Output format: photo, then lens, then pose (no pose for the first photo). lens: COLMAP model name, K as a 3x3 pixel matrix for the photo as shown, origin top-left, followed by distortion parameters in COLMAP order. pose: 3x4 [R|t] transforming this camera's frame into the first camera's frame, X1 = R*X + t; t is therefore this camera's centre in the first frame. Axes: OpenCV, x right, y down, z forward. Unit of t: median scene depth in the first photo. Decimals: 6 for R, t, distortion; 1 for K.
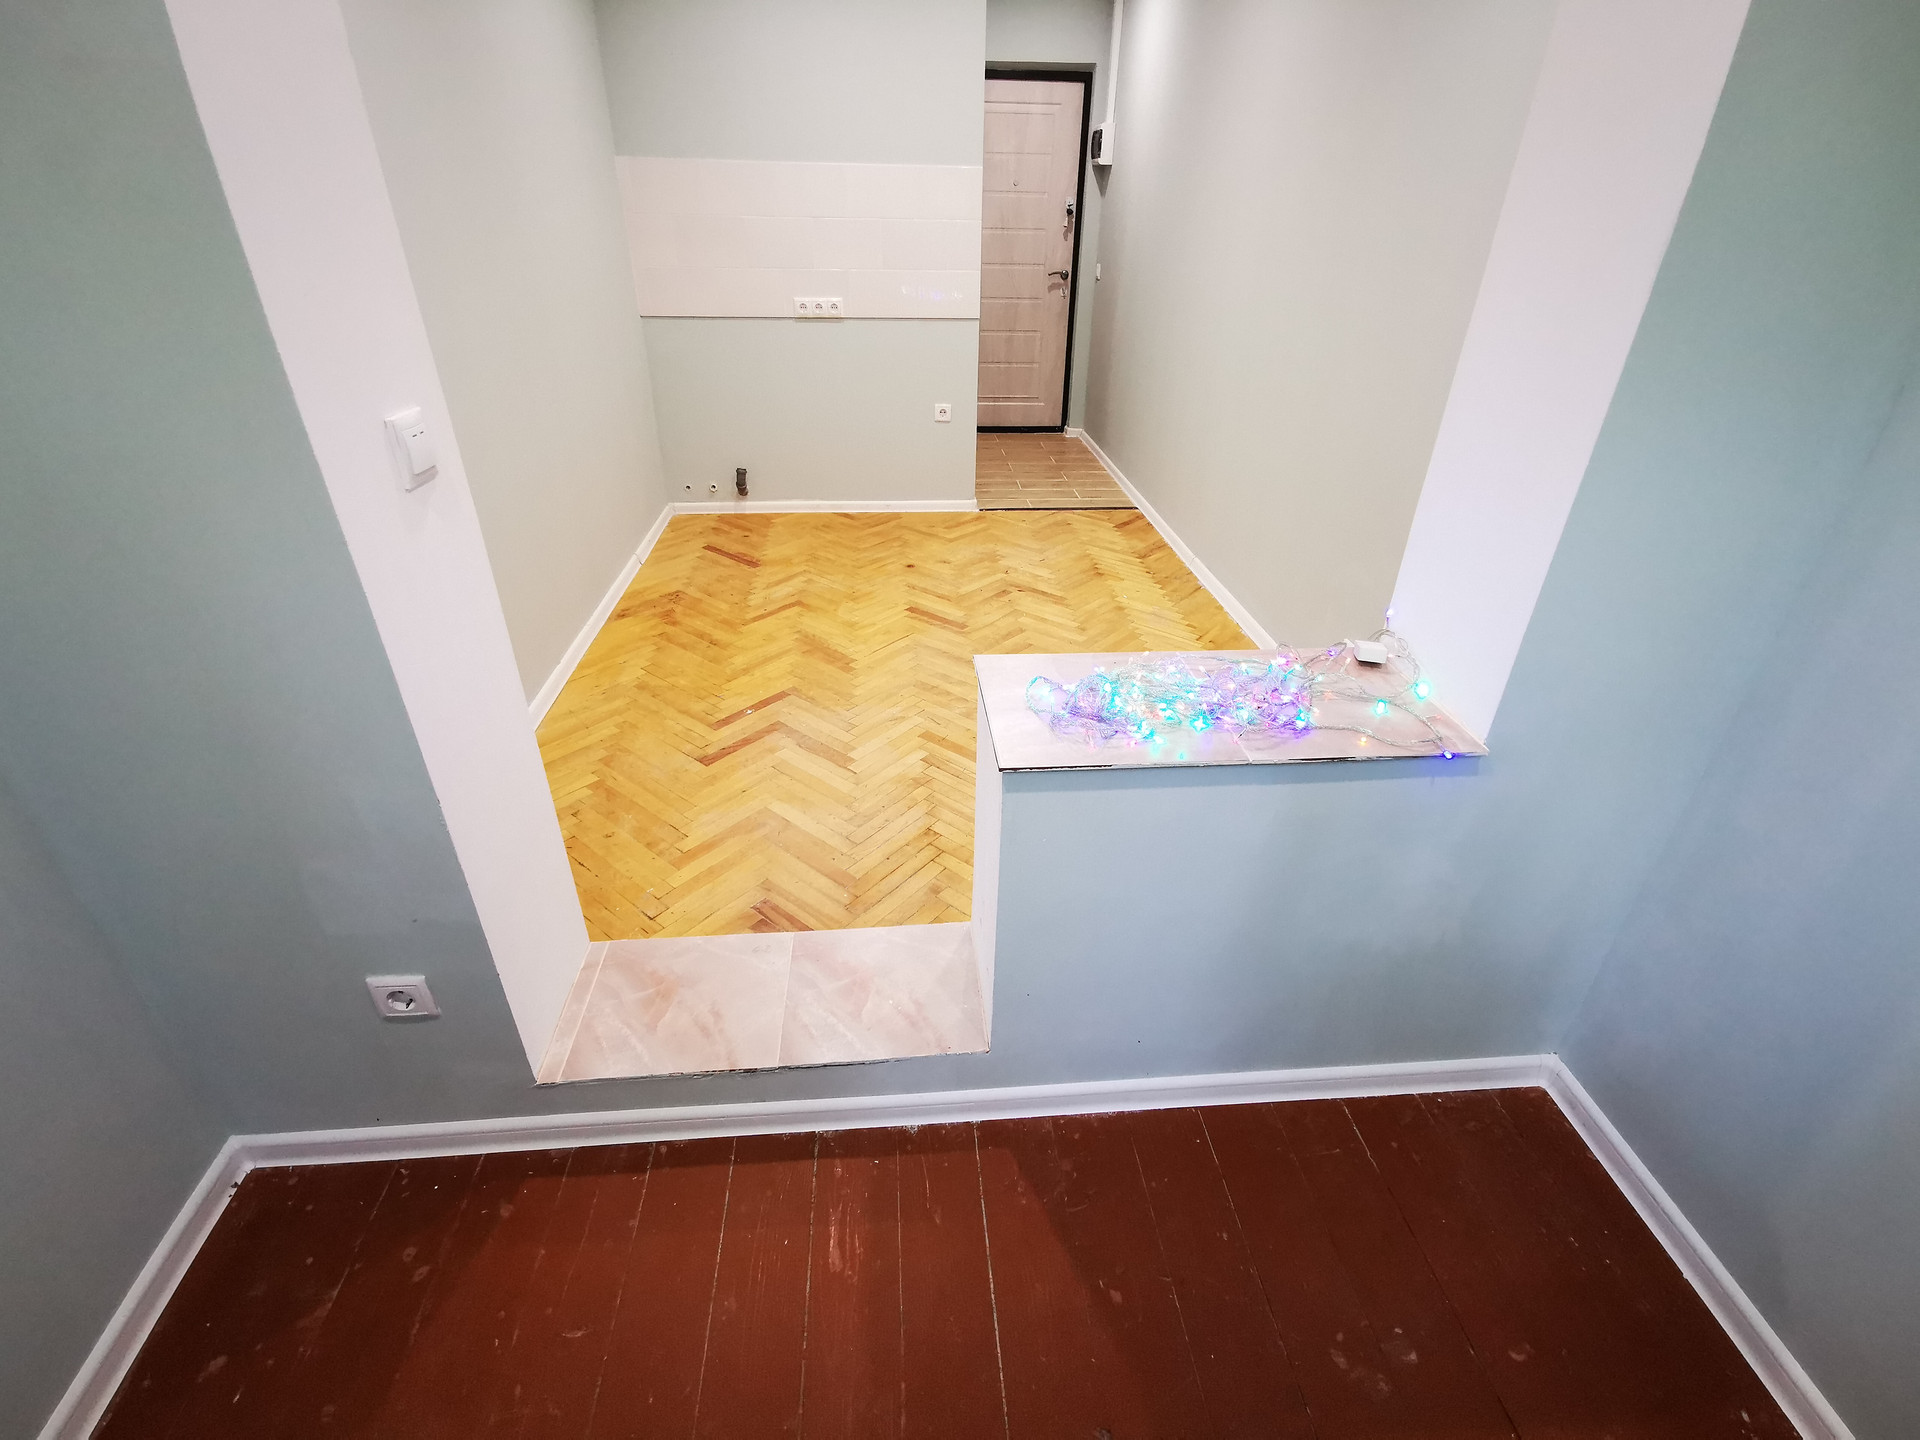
lens RADIAL K [[881.7, 0, 966.9], [0, 881.7, 716.6], [0, 0, 1]] dist [0.004832, 0.000633]
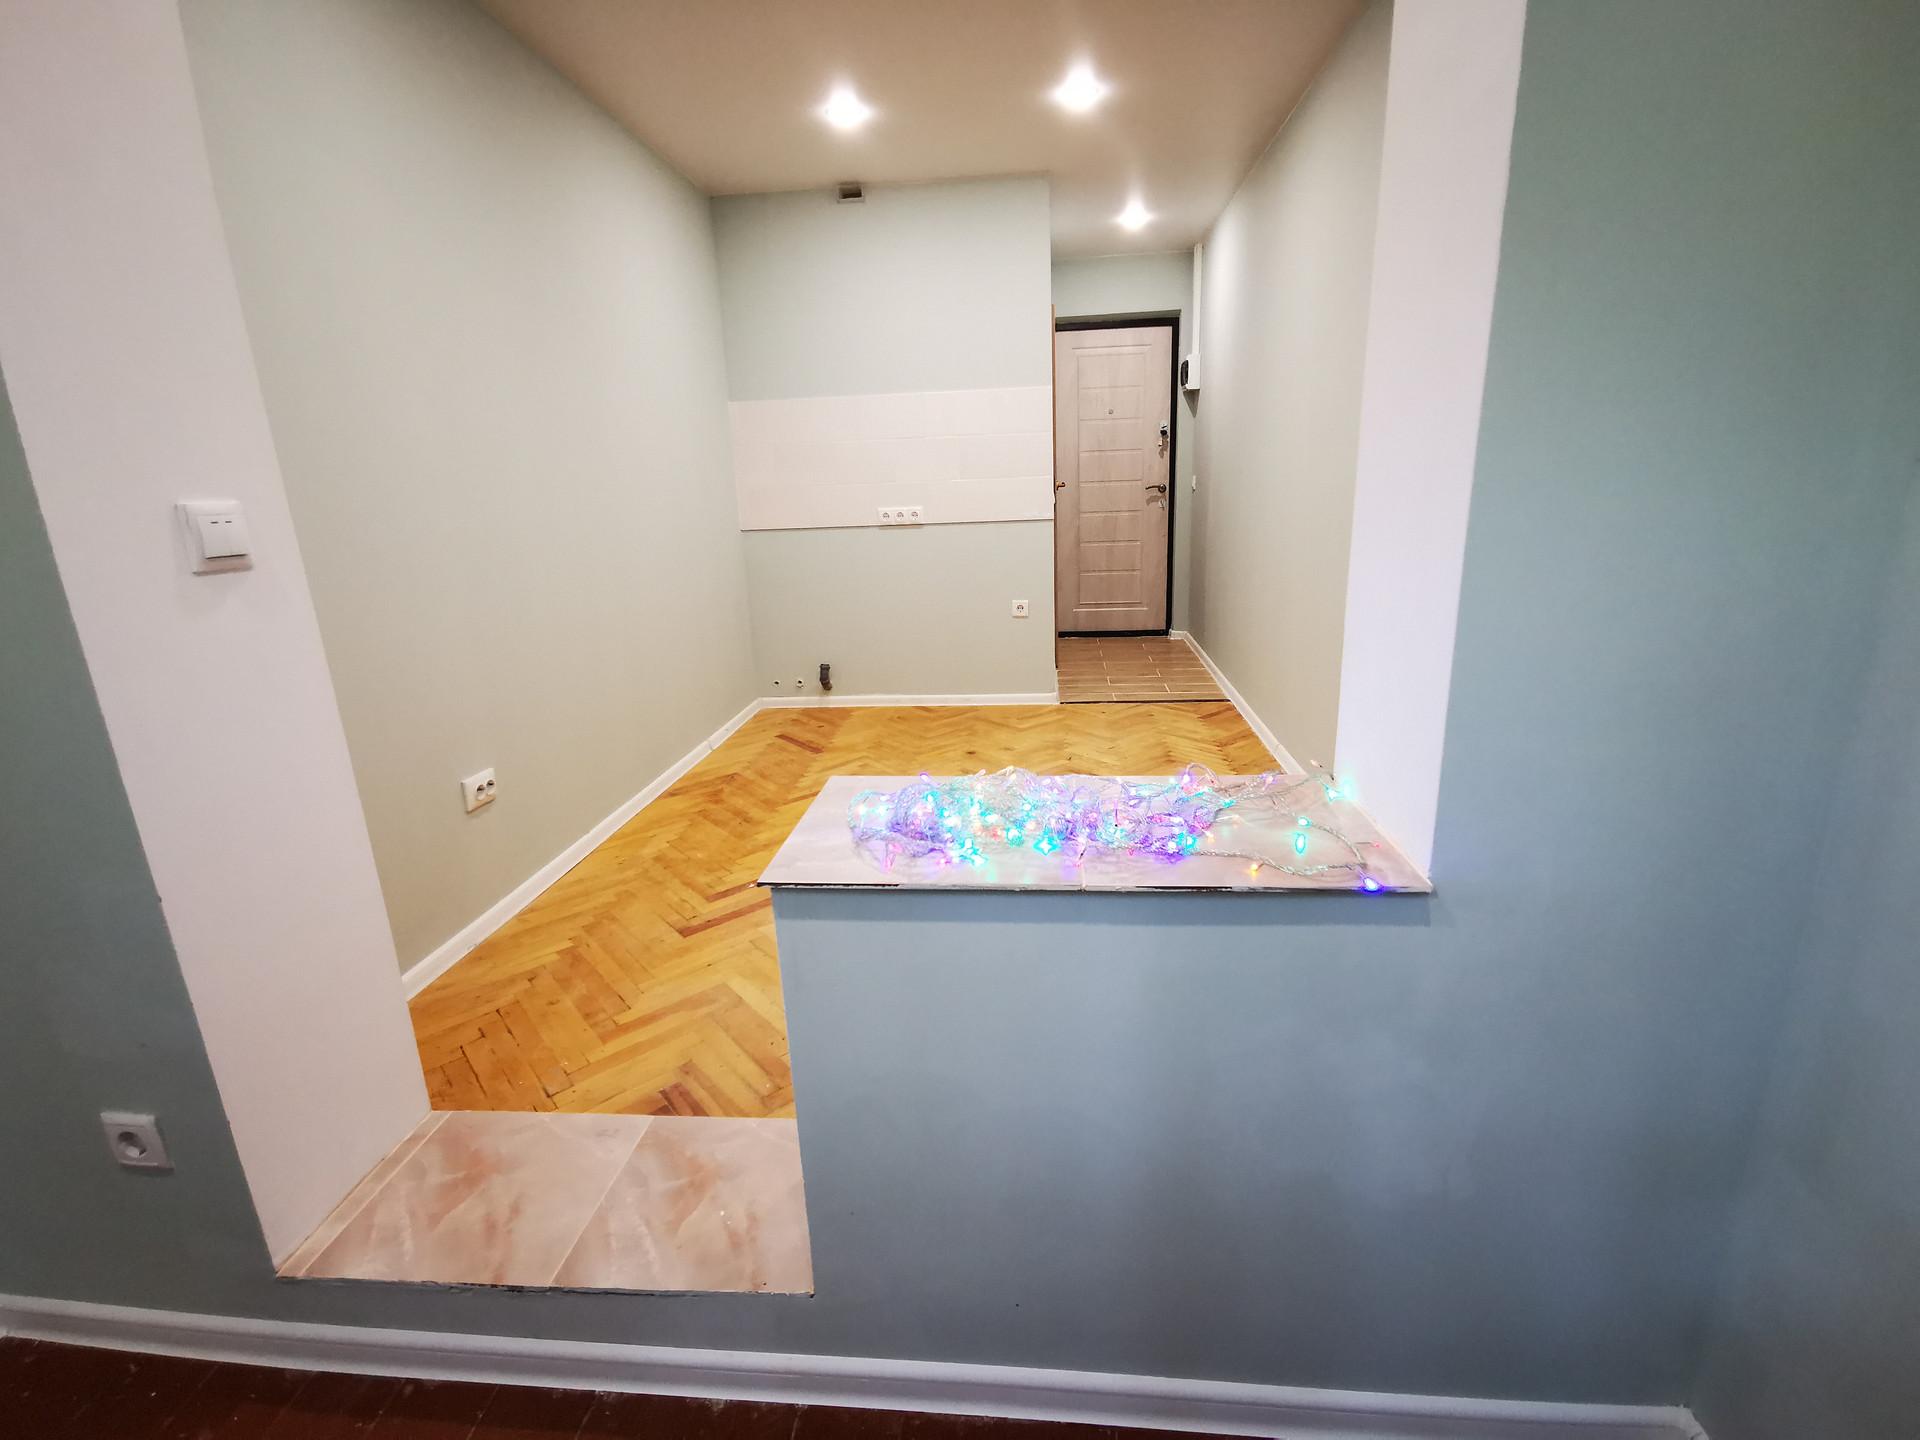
lens RADIAL K [[881.7, 0, 965.5], [0, 881.7, 716.0], [0, 0, 1]] dist [0.004832, 0.000633]
pose [[0.982710, -0.005601, -0.185068, 0.103716], [-0.041090, 0.968020, -0.247486, 0.028826], [0.180536, 0.250811, 0.951052, 0.064173]]
